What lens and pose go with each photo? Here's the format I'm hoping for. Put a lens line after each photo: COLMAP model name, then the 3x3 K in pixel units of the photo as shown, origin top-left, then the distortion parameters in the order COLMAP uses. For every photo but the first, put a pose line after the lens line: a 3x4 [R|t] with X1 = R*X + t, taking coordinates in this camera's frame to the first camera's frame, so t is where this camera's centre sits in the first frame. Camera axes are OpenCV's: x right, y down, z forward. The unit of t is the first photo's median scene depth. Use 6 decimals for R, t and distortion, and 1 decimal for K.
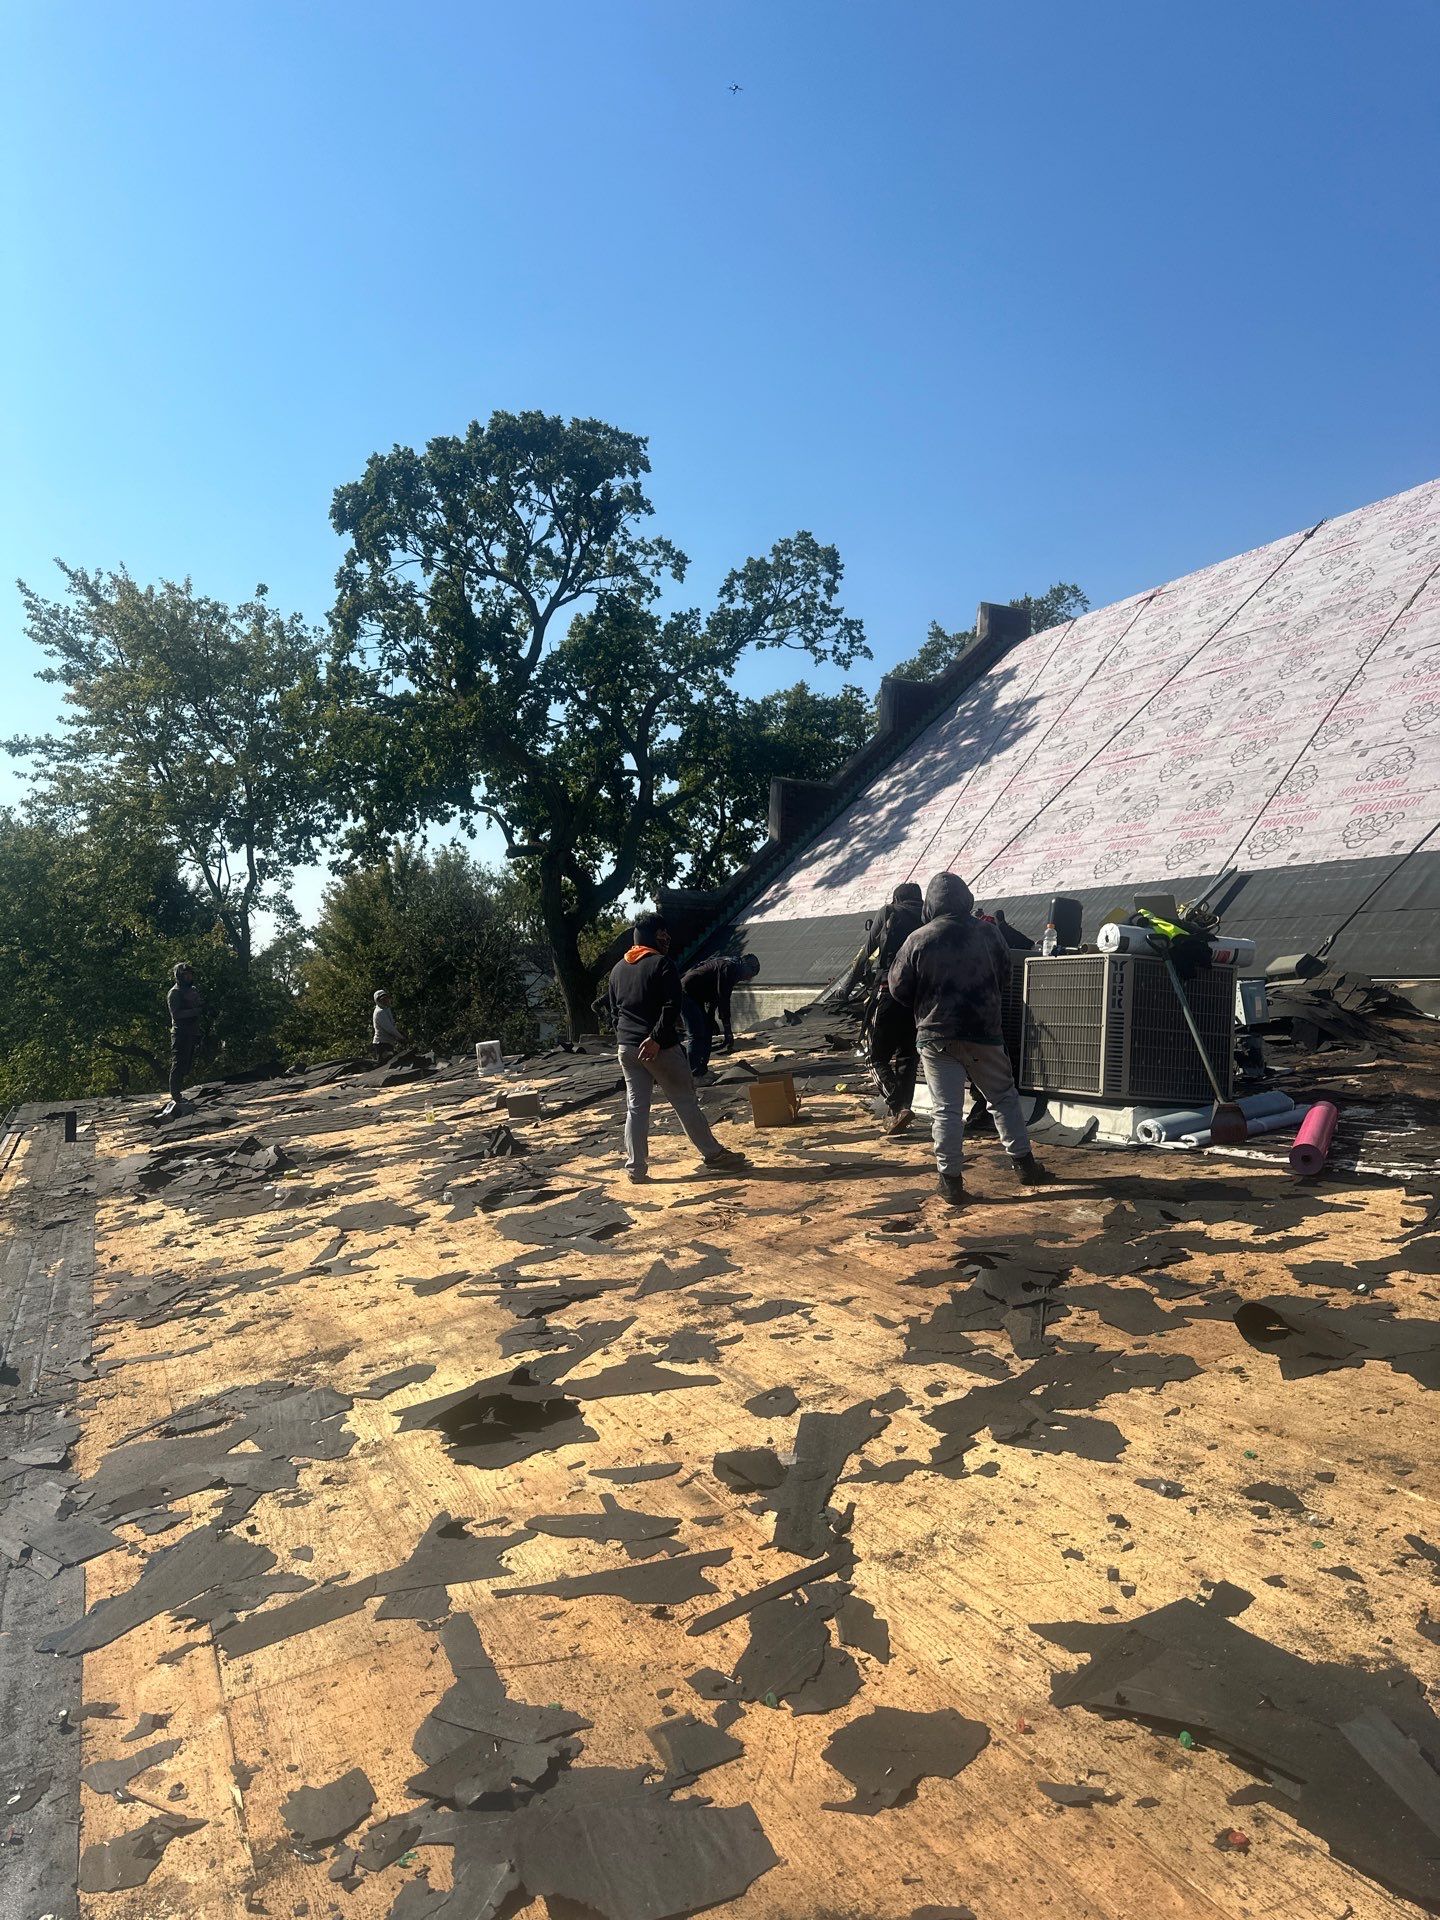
lens RADIAL K [[1441.0, 0, 759.6], [0, 1441.0, 997.3], [0, 0, 1]] dist [0.115686, -0.178740]
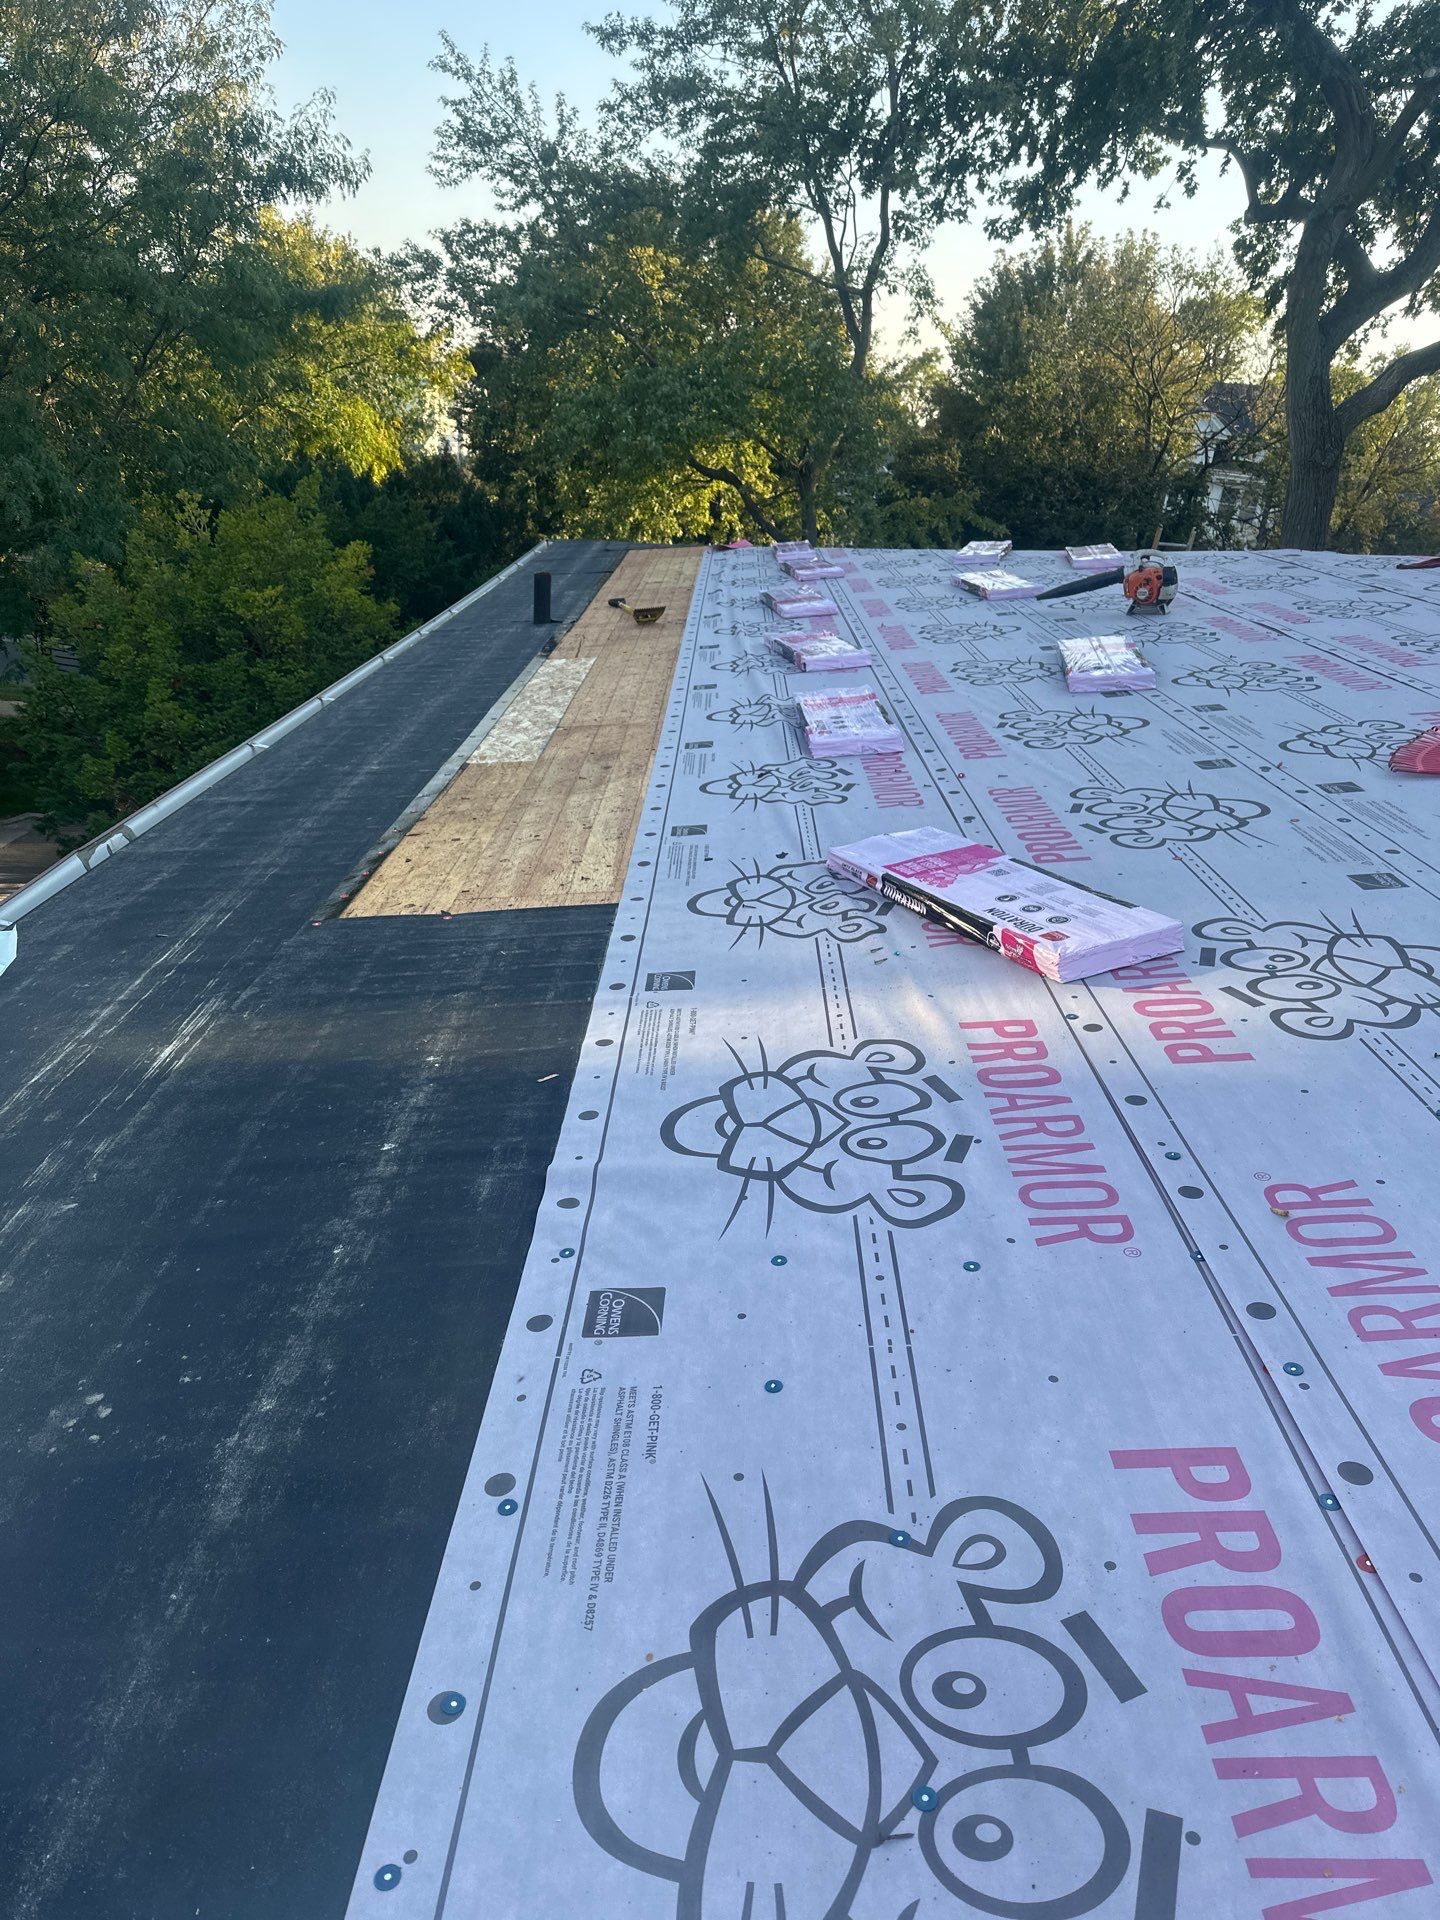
lens RADIAL K [[1441.0, 0, 759.6], [0, 1441.0, 997.3], [0, 0, 1]] dist [0.115686, -0.178740]
pose [[0.913618, 0.216429, -0.344181, -0.068407], [-0.084092, 0.928826, 0.360848, 0.009571], [0.397782, -0.300734, 0.866792, 0.218978]]
